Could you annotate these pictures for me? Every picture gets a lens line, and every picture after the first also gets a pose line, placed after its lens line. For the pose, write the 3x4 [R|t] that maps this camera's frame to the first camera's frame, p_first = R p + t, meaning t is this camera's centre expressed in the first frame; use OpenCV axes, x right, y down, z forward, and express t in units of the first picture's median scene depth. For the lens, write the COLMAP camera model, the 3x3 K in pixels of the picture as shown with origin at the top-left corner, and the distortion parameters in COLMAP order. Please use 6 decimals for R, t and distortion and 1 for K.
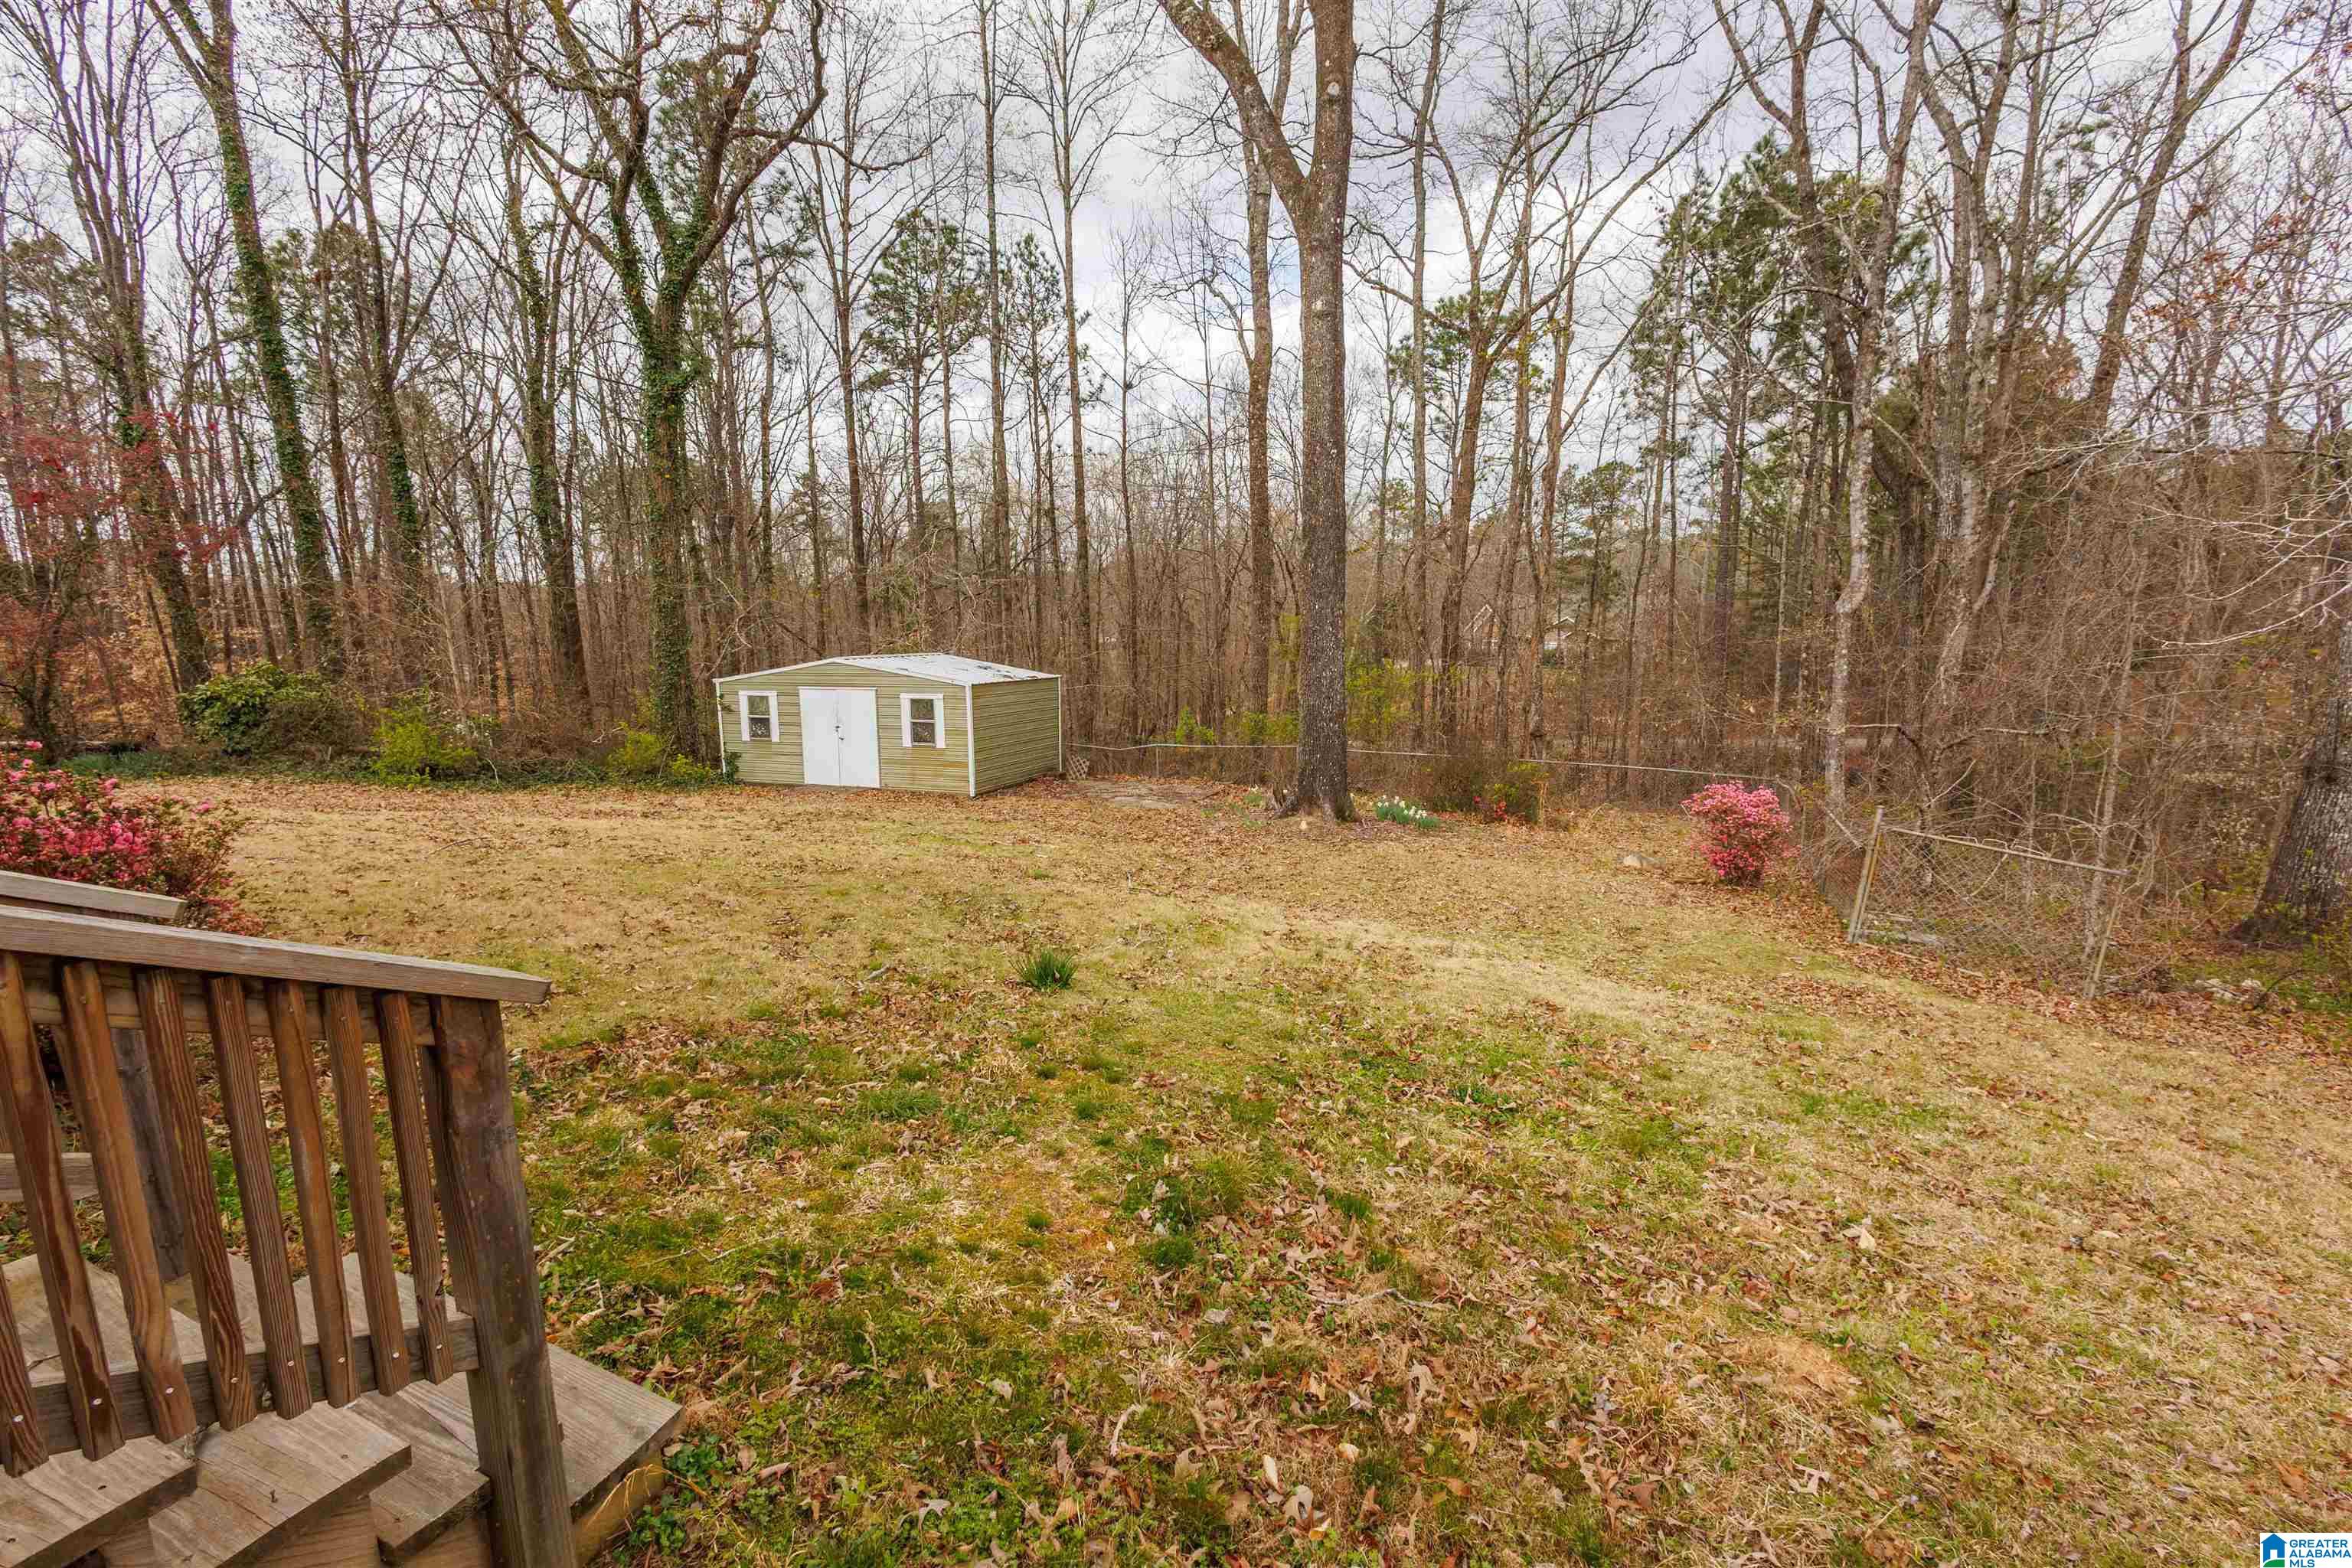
lens RADIAL K [[1060.9, 0, 1185.0], [0, 1060.9, 772.8], [0, 0, 1]] dist [-0.001008, 0.000625]
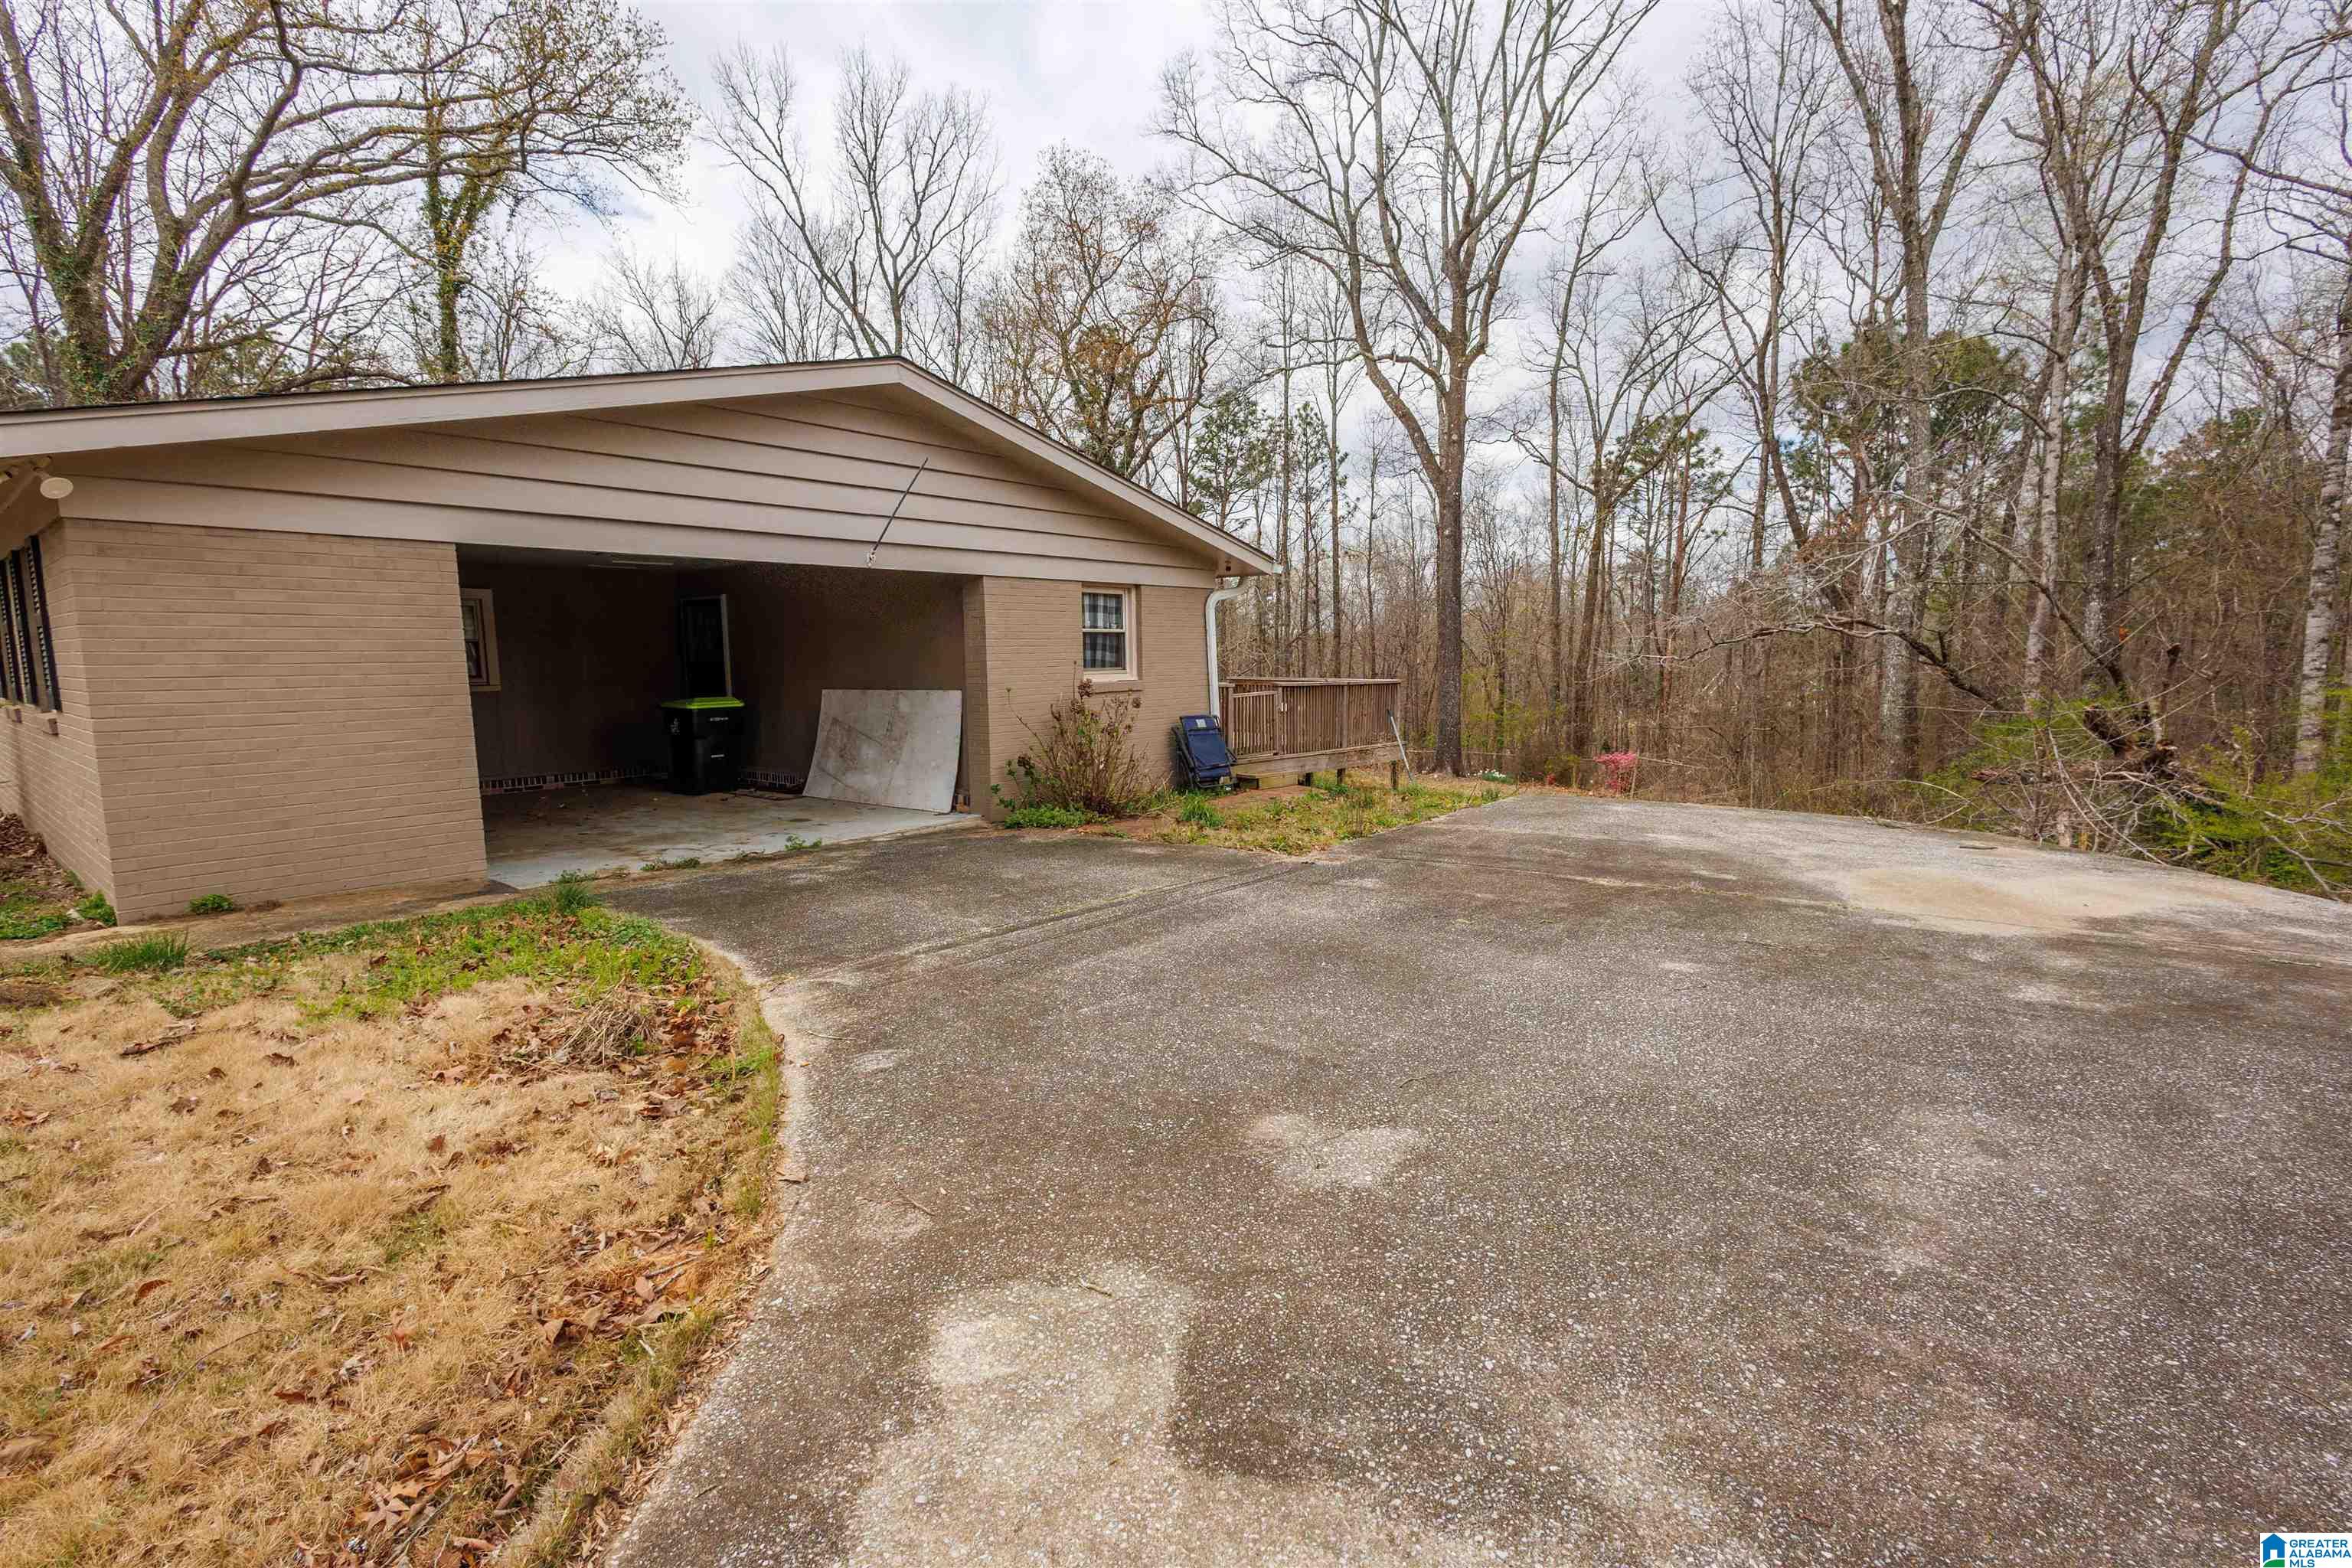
lens RADIAL K [[1060.9, 0, 1173.6], [0, 1060.9, 780.4], [0, 0, 1]] dist [-0.001008, 0.000625]
pose [[0.969036, 0.024524, -0.245698, 0.049976], [-0.035305, 0.998593, -0.039568, 0.065448], [0.244382, 0.047018, 0.968538, -0.467792]]
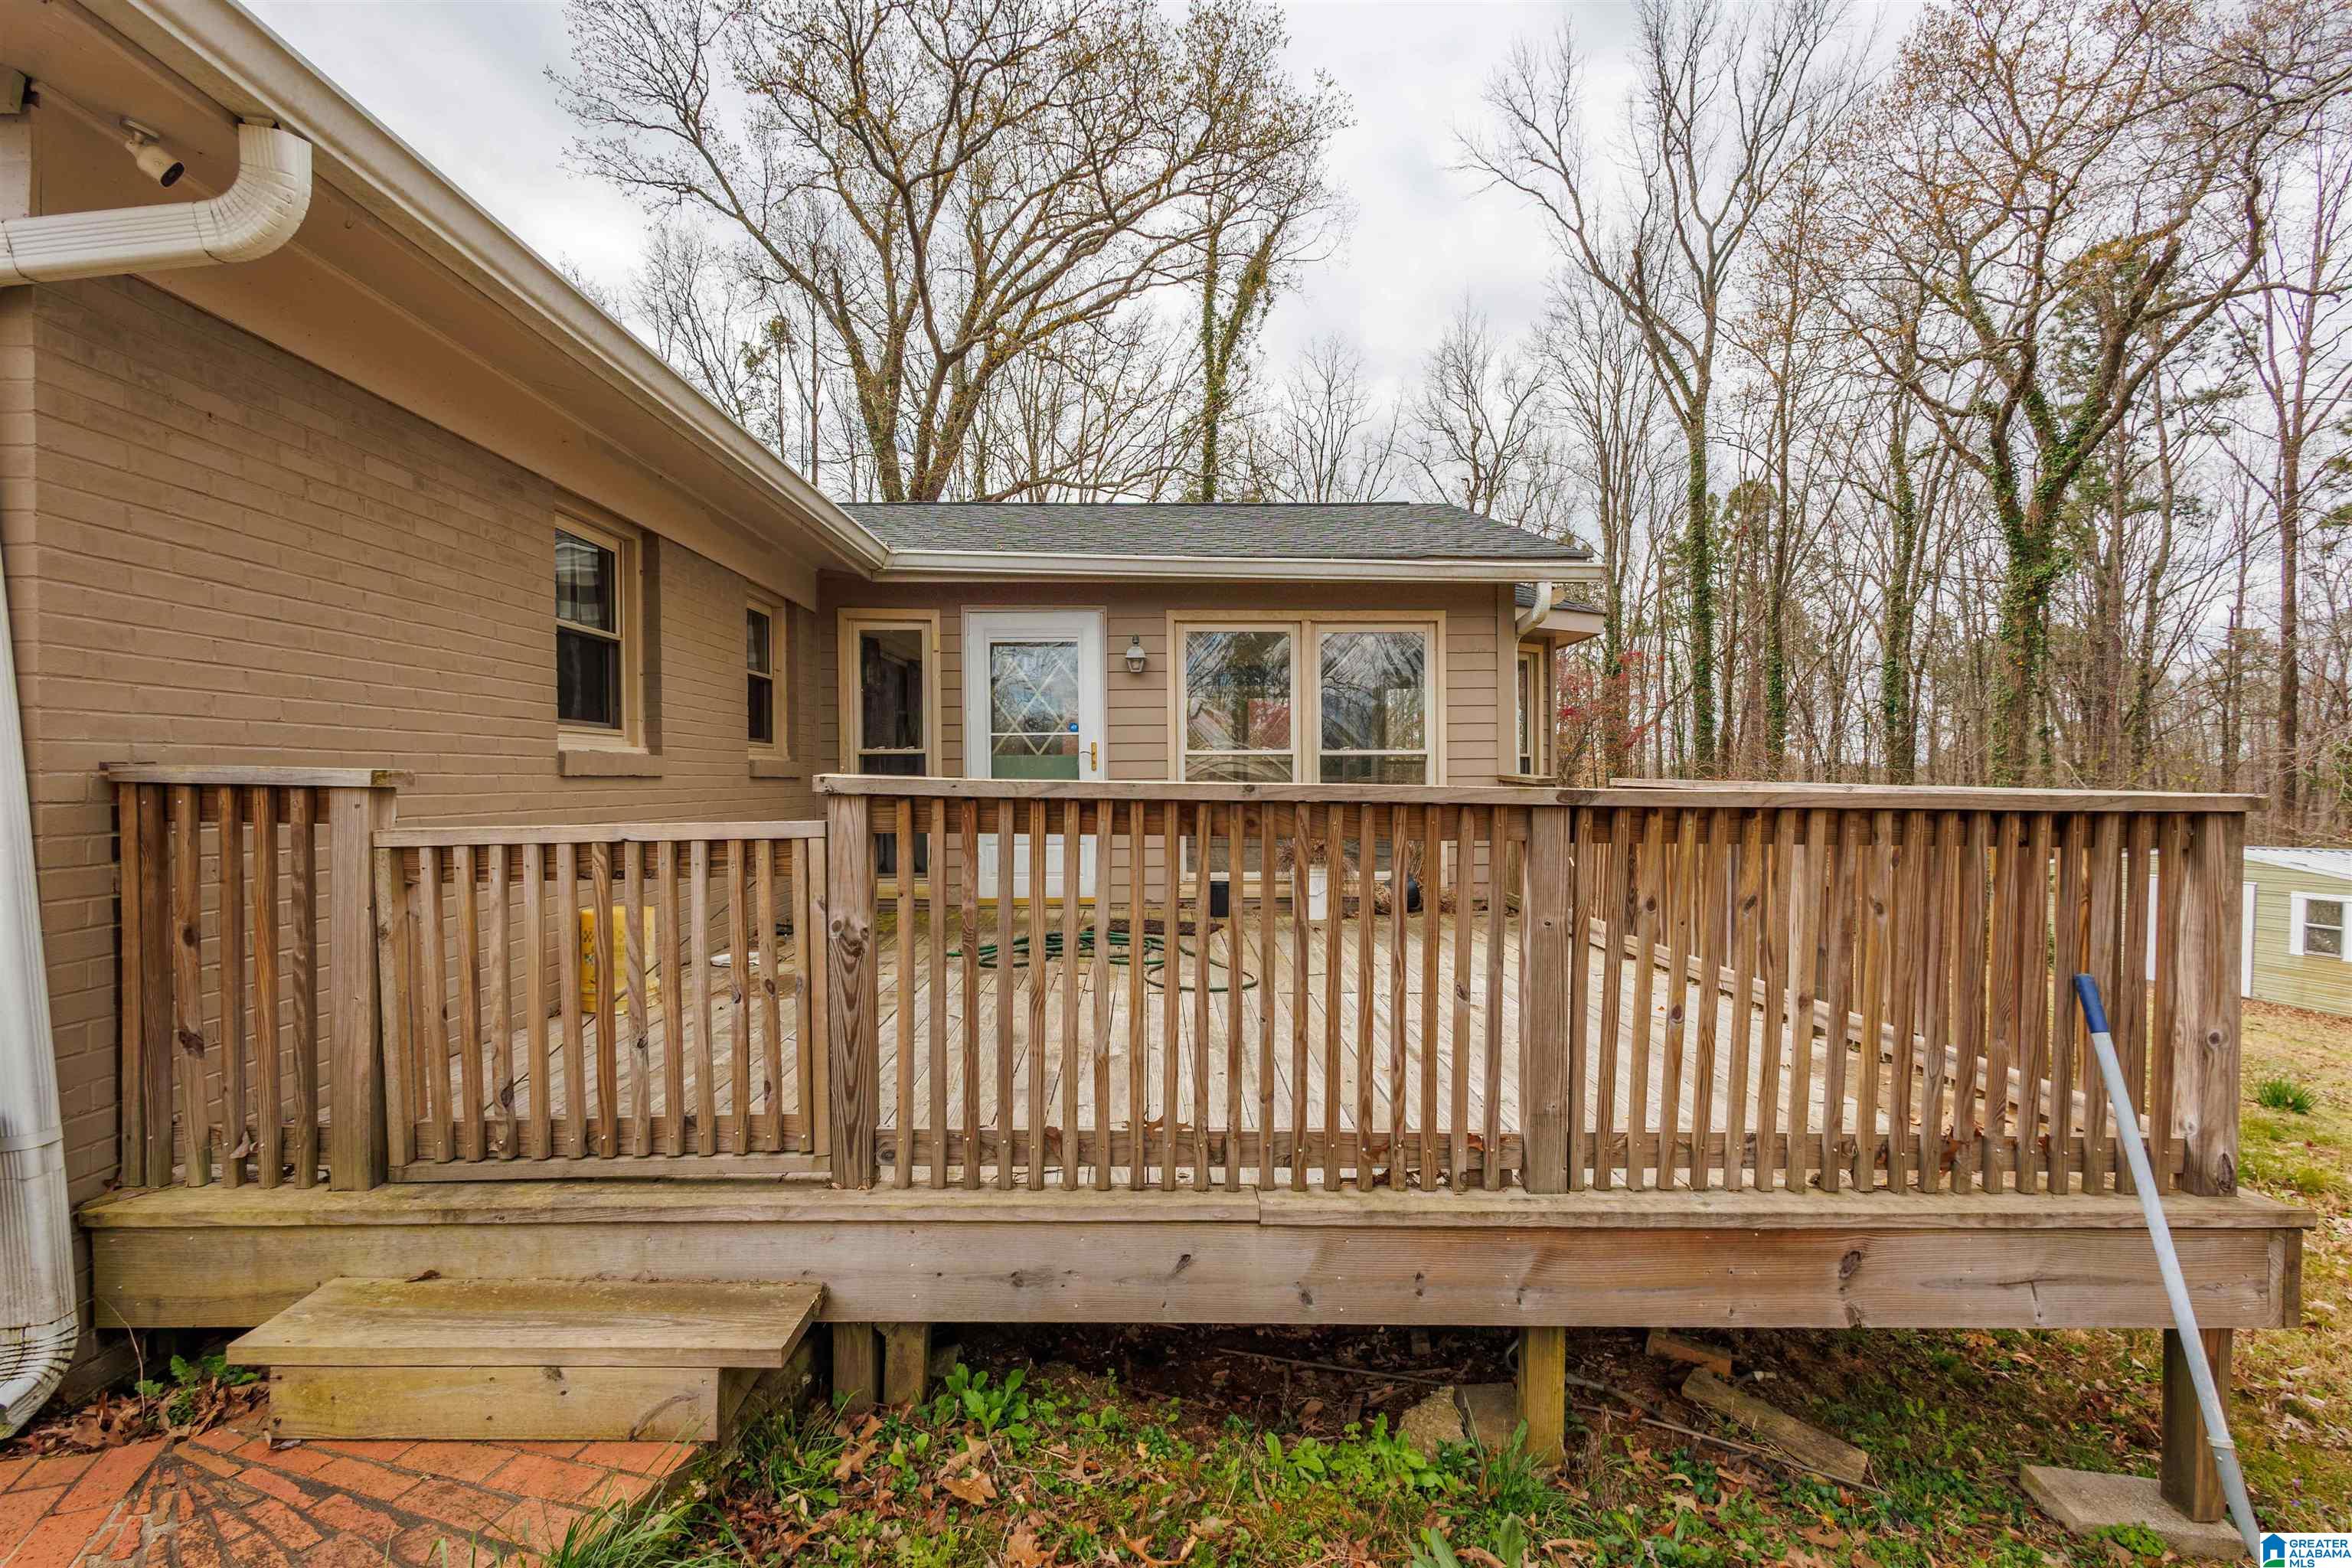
lens RADIAL K [[1060.9, 0, 1183.8], [0, 1060.9, 801.5], [0, 0, 1]] dist [-0.001008, 0.000625]
pose [[0.436200, 0.030963, -0.899317, 0.061972], [-0.157541, 0.986600, -0.042445, 0.017271], [0.885952, 0.160194, 0.435233, -0.103581]]
